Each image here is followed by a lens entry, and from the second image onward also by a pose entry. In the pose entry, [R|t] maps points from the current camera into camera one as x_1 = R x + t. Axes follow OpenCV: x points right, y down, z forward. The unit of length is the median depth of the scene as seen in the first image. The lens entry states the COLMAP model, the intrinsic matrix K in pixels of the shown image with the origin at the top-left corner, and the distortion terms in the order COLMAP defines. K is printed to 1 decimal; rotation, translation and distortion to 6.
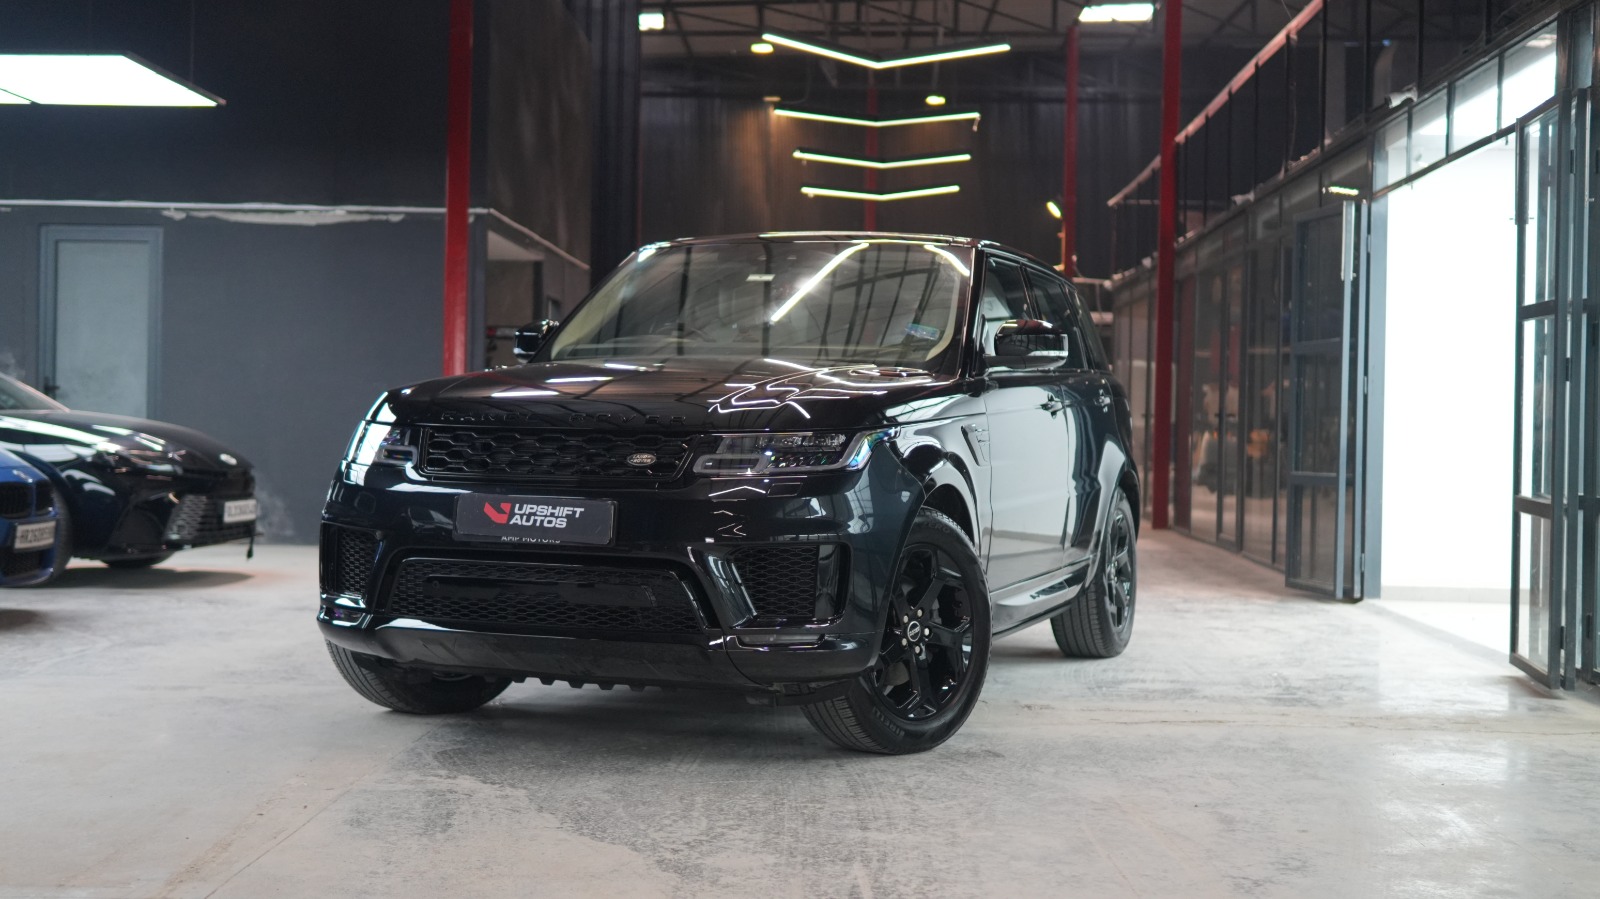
lens RADIAL K [[1905.7, 0, 800.0], [0, 1905.7, 449.5], [0, 0, 1]] dist [-0.017542, 0.003996]
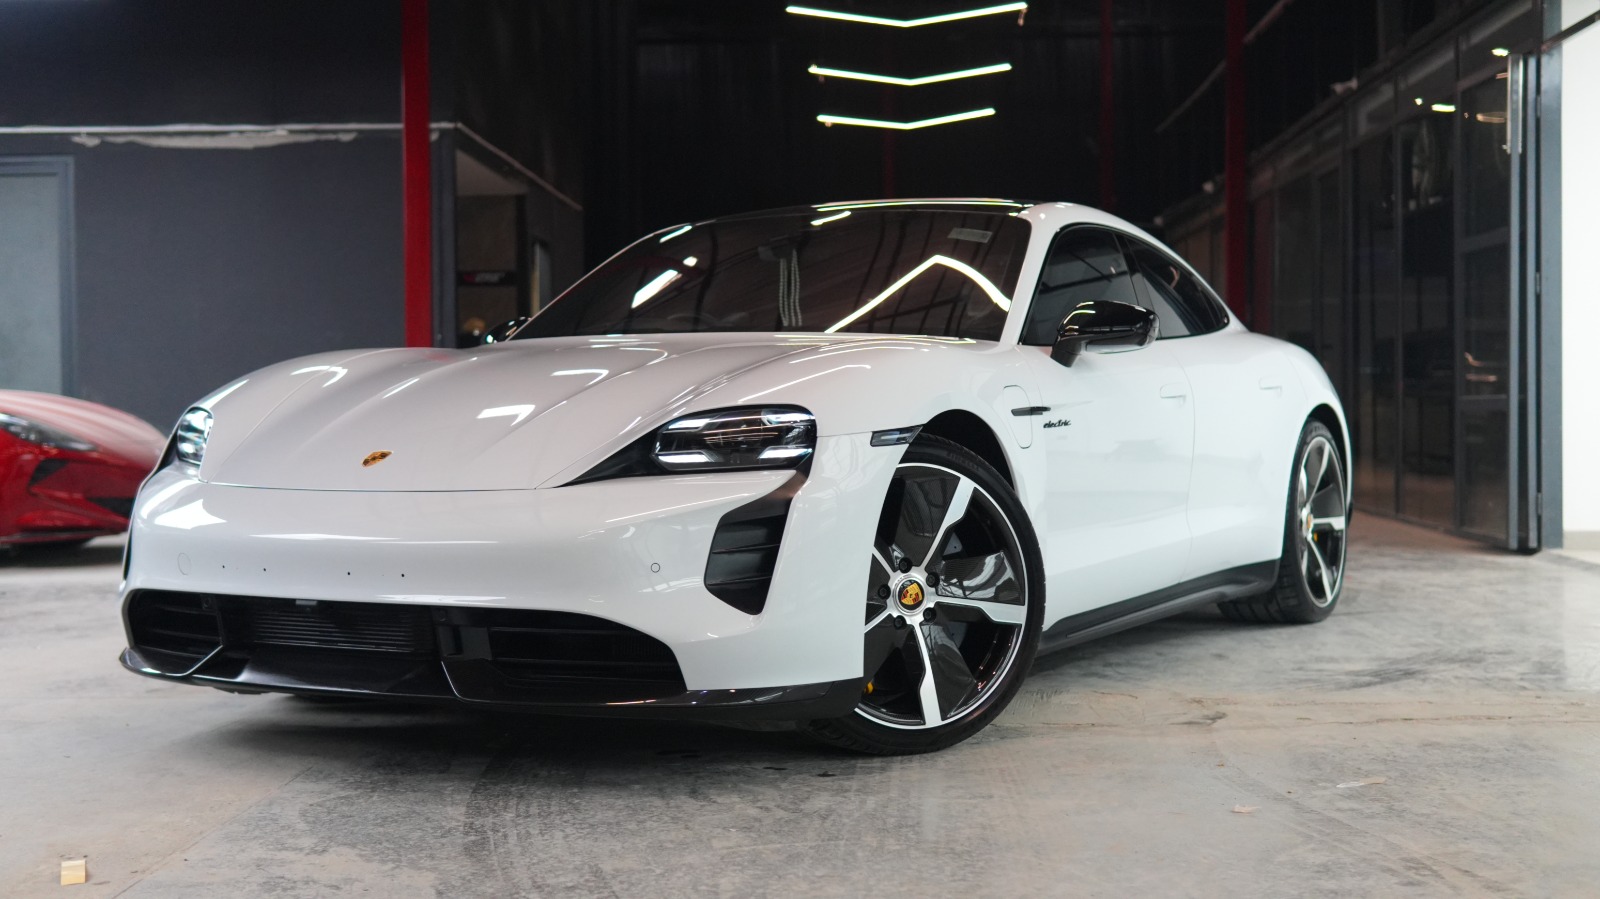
lens RADIAL K [[1911.7, 0, 819.6], [0, 1911.7, 451.0], [0, 0, 1]] dist [-0.001858, 0.009670]
pose [[0.999647, -0.026327, 0.003452, -0.007639], [0.026292, 0.999606, 0.009843, 0.015257], [-0.003710, -0.009749, 0.999946, 0.140484]]
